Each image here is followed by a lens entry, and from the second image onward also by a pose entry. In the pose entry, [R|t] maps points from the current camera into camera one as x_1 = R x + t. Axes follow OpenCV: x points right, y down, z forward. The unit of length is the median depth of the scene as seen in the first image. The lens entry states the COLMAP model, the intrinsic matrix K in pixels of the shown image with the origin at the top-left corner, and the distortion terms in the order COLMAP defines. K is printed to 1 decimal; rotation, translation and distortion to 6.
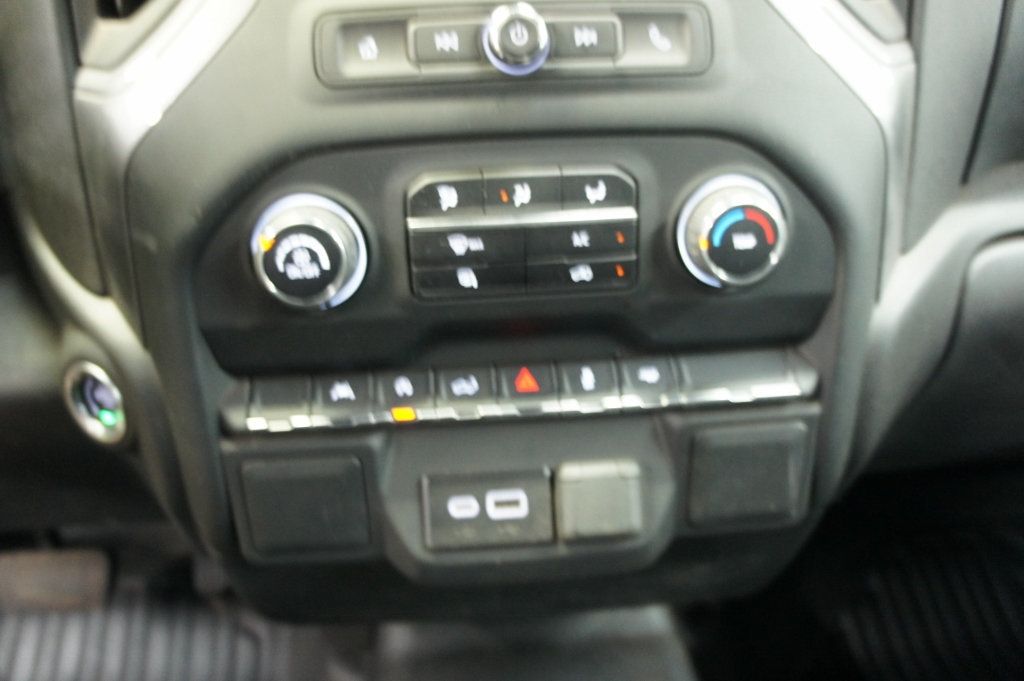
lens RADIAL K [[765.9, 0, 551.3], [0, 765.9, 344.1], [0, 0, 1]] dist [-0.128857, 0.102611]
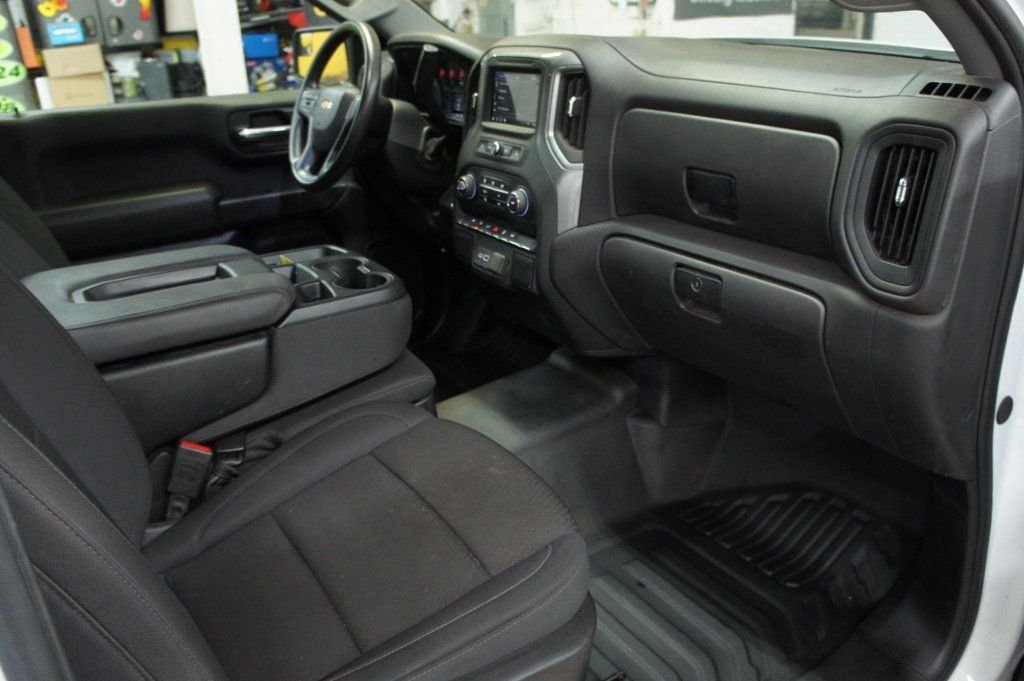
lens RADIAL K [[793.3, 0, 512.0], [0, 793.3, 340.5], [0, 0, 1]] dist [-0.177932, 0.120921]
pose [[0.453671, 0.341742, -0.823040, 3.804419], [-0.356968, 0.915908, 0.183538, -0.219130], [0.816552, 0.210533, 0.537512, -1.103883]]
